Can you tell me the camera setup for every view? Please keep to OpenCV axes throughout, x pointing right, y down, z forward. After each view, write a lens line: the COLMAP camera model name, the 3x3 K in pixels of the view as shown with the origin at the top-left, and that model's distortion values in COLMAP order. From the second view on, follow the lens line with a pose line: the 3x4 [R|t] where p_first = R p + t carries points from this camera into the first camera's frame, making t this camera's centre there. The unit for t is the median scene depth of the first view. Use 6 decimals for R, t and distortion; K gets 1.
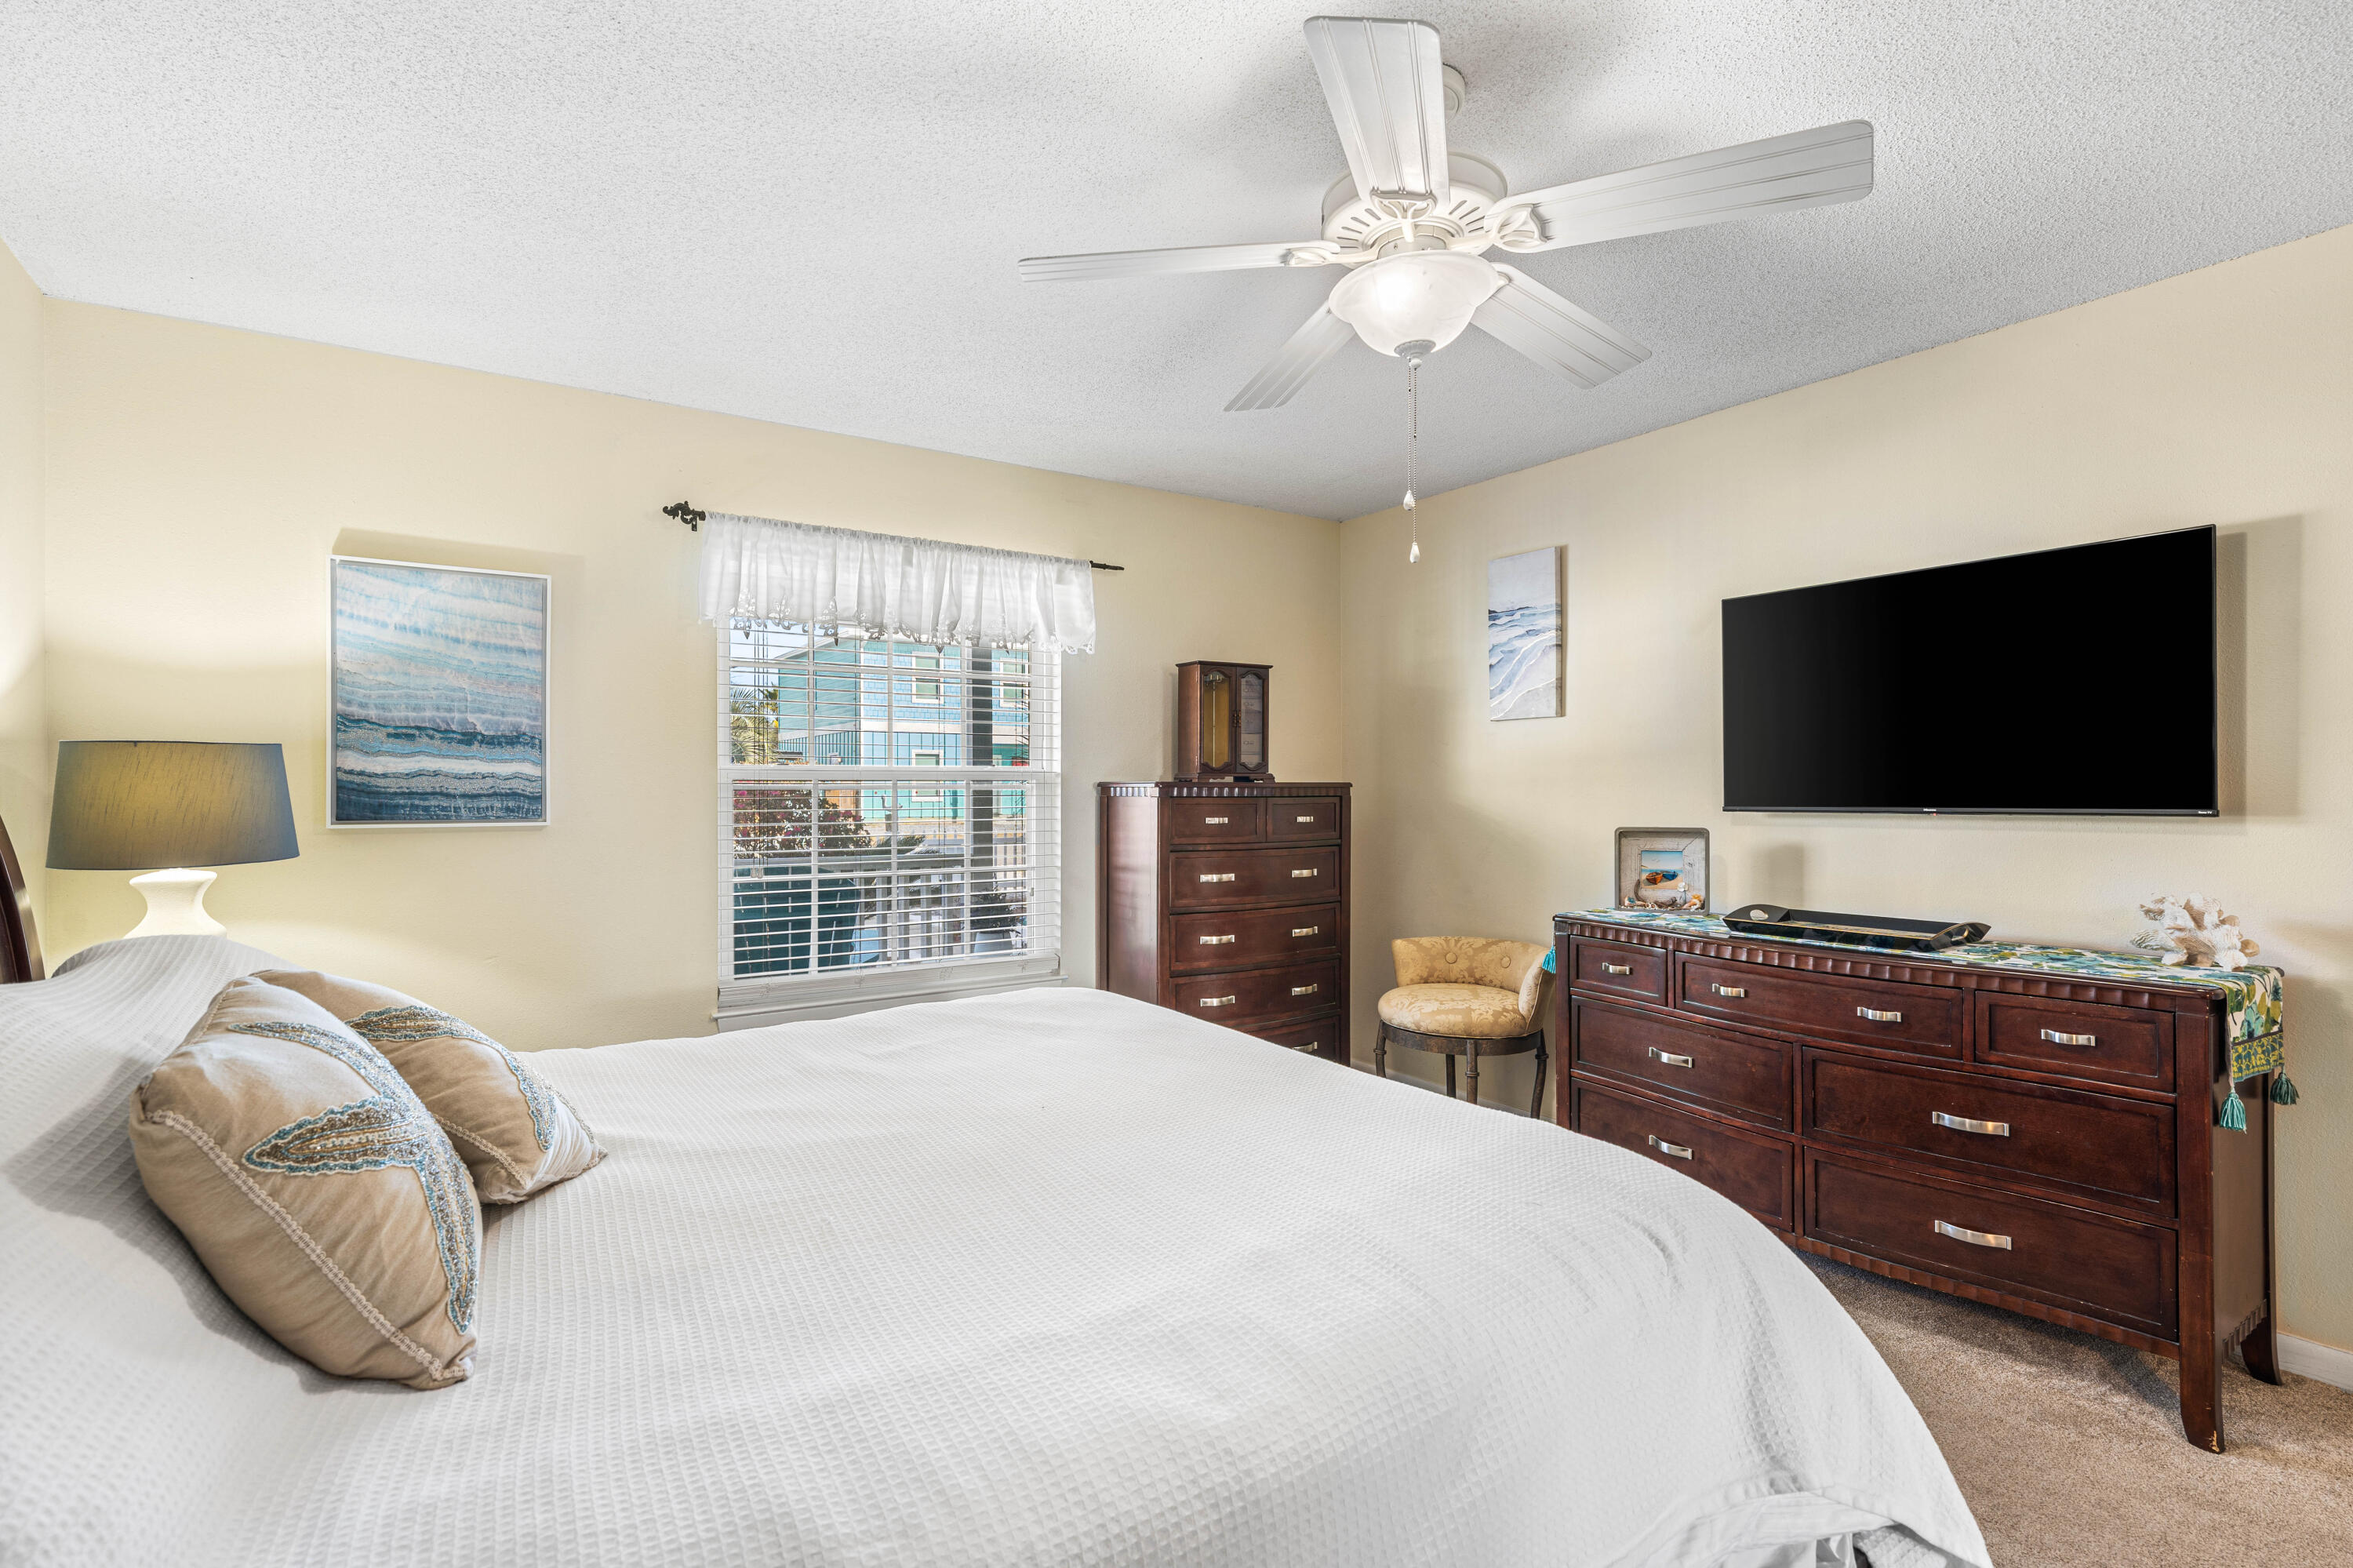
lens RADIAL K [[1096.1, 0, 1193.4], [0, 1096.1, 784.9], [0, 0, 1]] dist [-0.002567, -0.000153]
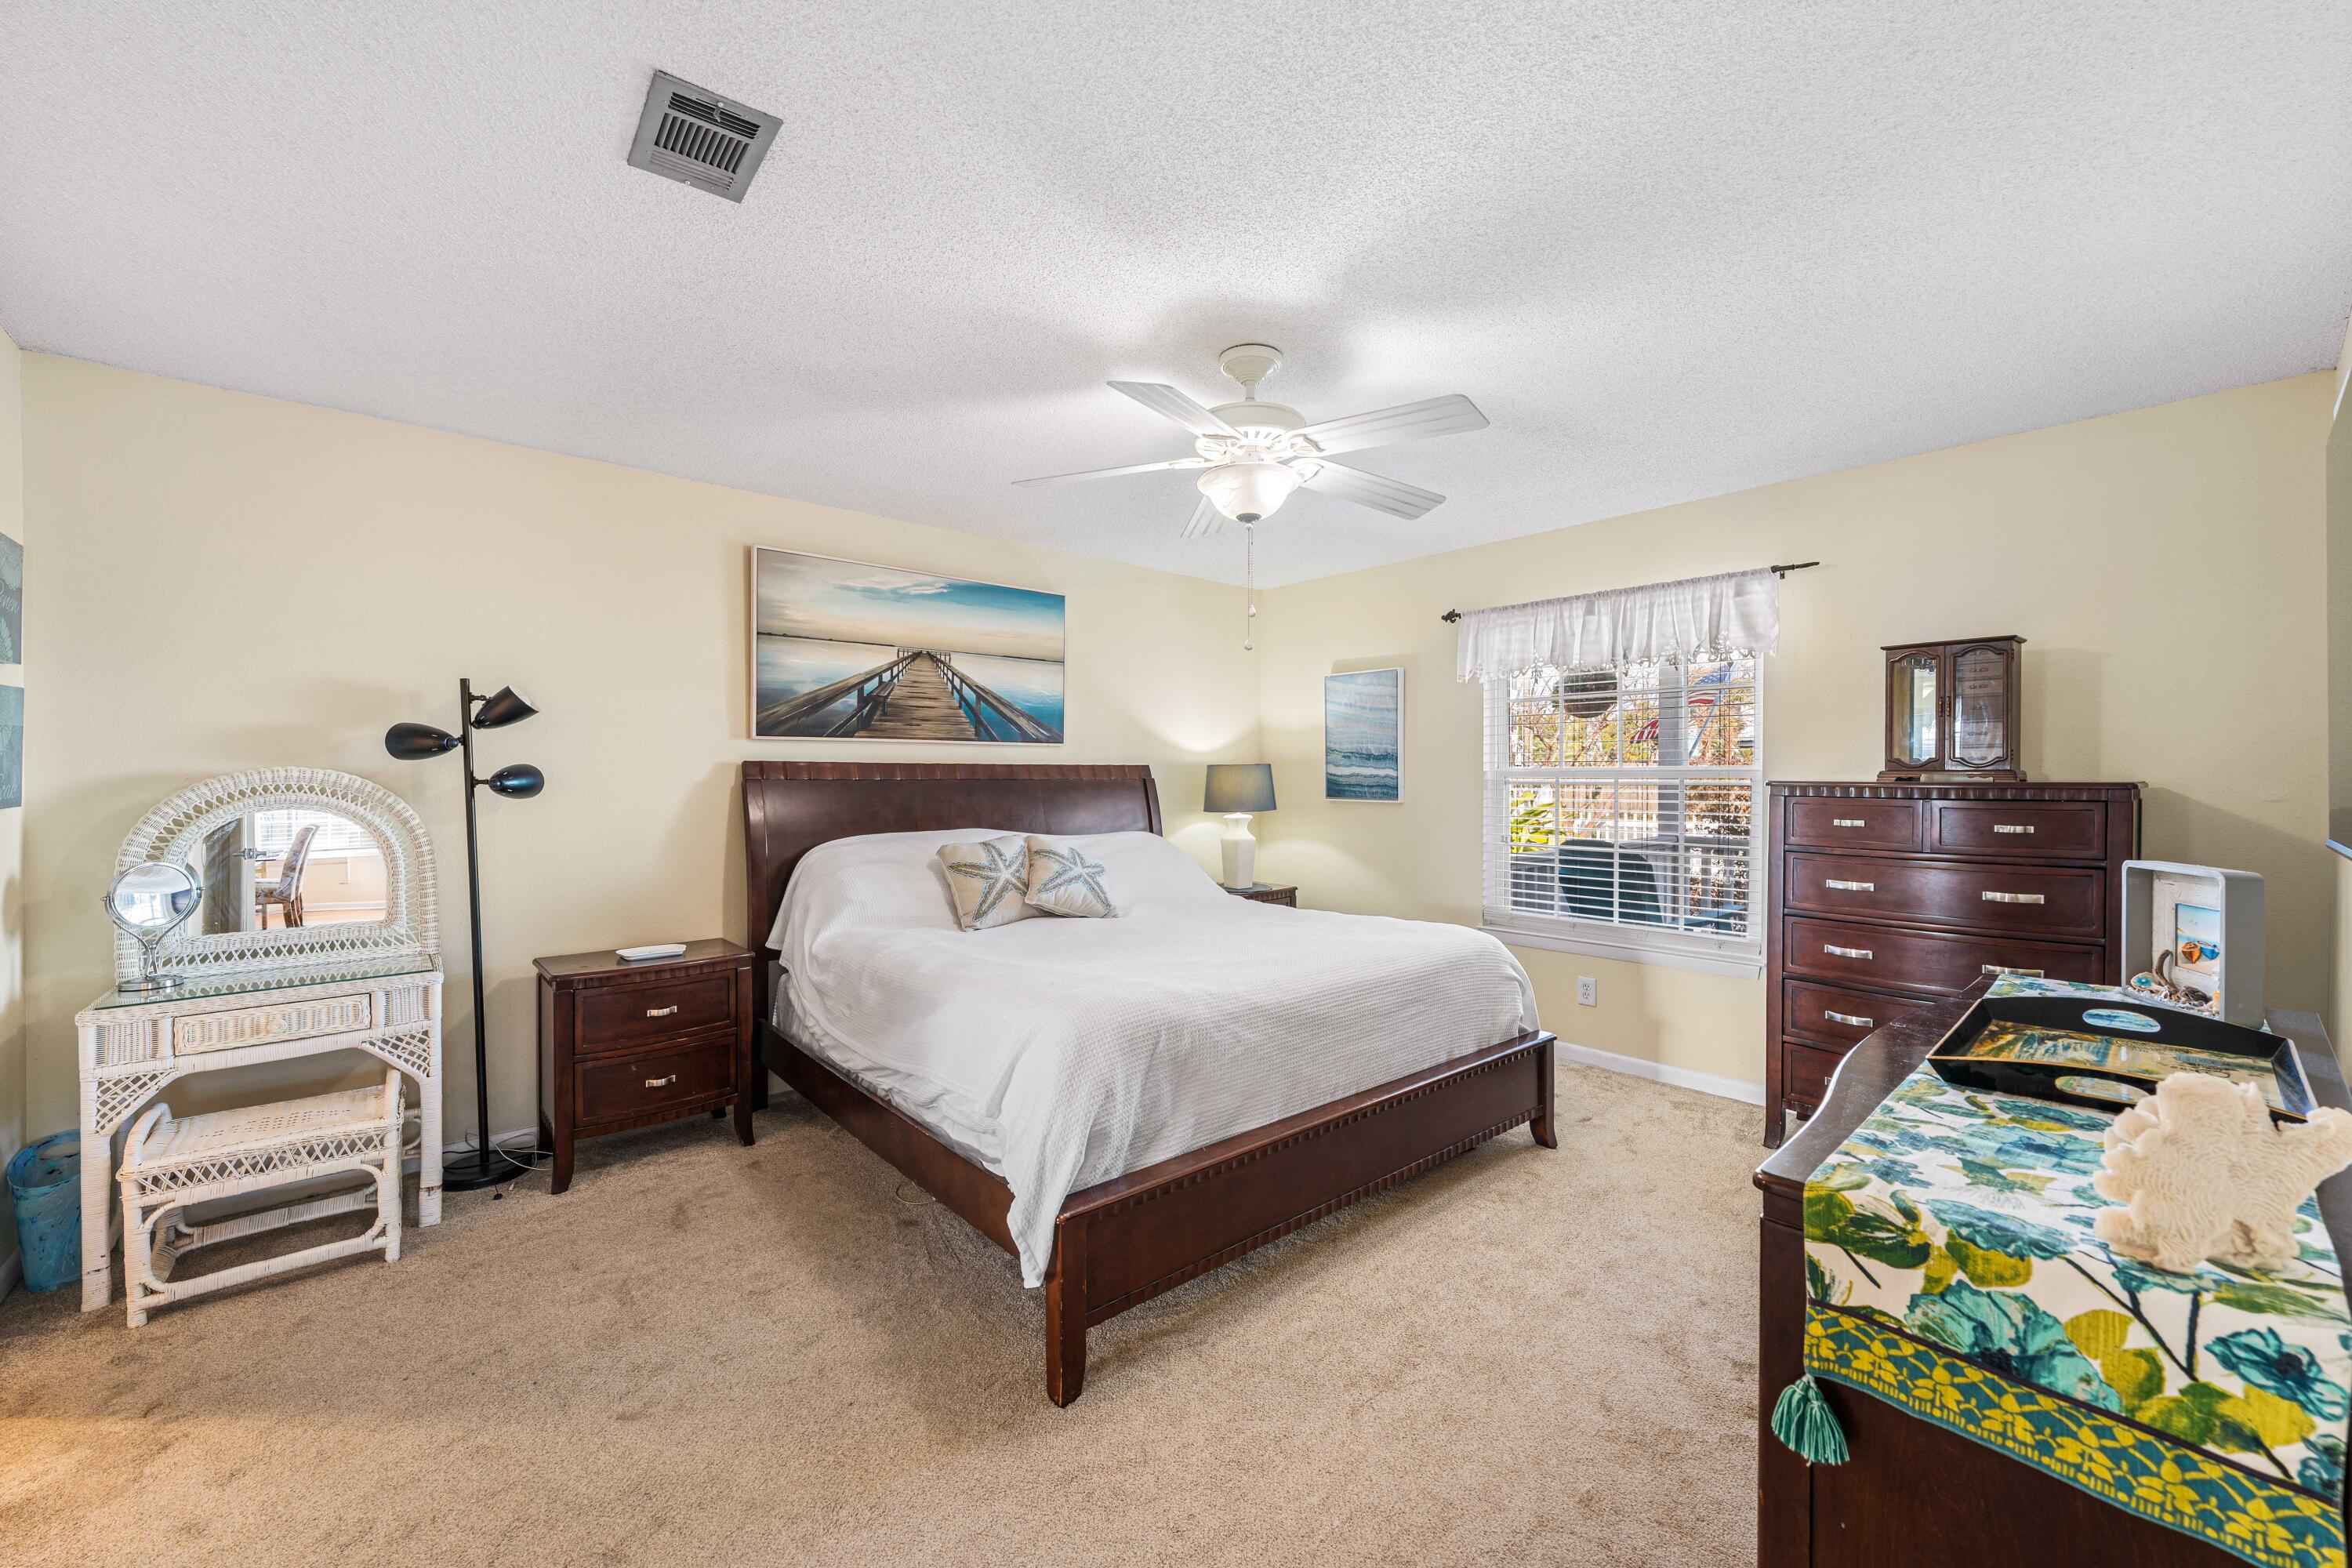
lens RADIAL K [[894.7, 0, 1178.9], [0, 894.7, 782.9], [0, 0, 1]] dist [-0.009469, -0.000524]
pose [[0.137266, 0.009039, -0.990493, 0.688956], [0.000308, 0.999958, 0.009168, -0.008523], [0.990534, -0.001563, 0.137257, 0.342424]]
